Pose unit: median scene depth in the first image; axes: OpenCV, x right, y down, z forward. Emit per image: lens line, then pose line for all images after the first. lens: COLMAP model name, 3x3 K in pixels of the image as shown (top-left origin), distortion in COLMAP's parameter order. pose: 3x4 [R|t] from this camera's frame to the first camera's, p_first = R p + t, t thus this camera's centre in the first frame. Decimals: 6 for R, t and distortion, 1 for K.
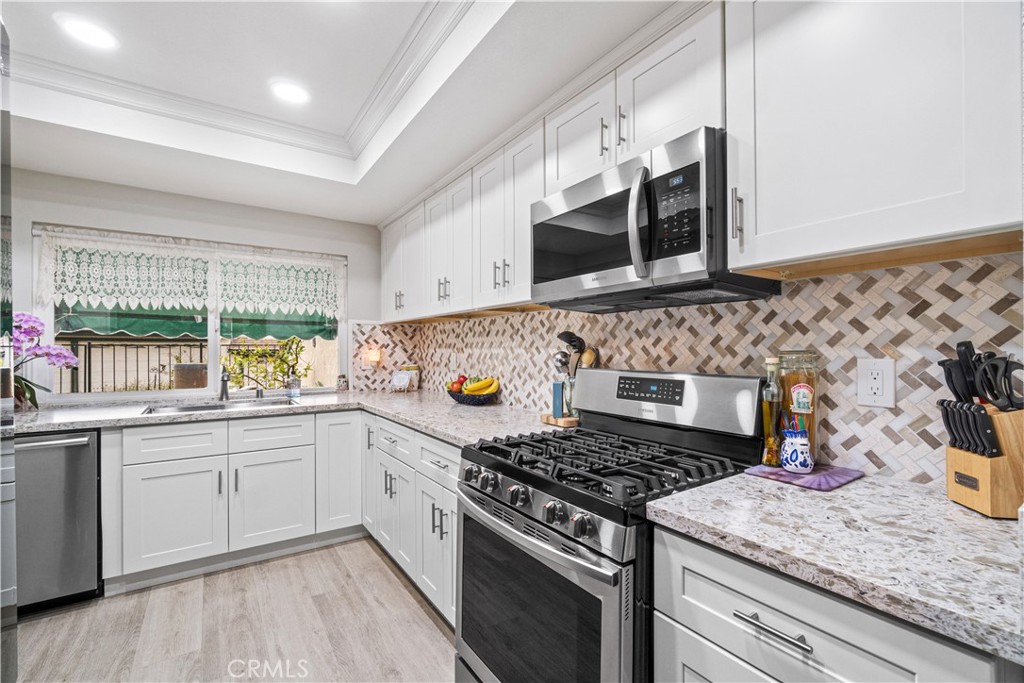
lens RADIAL K [[444.5, 0, 505.5], [0, 444.5, 346.1], [0, 0, 1]] dist [-0.002923, -0.000058]
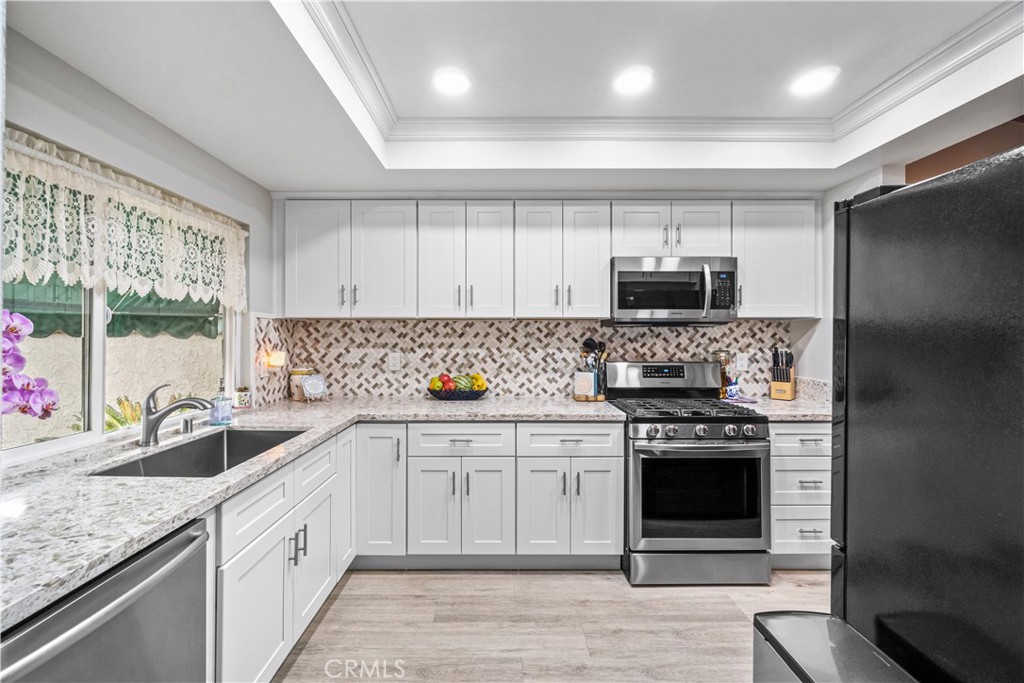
lens RADIAL K [[447.5, 0, 506.2], [0, 447.5, 333.2], [0, 0, 1]] dist [-0.001605, -0.000108]
pose [[0.551563, 0.005995, 0.834112, -1.460372], [-0.006704, 0.999974, -0.002754, -0.049054], [-0.834106, -0.004073, 0.551589, 0.462941]]
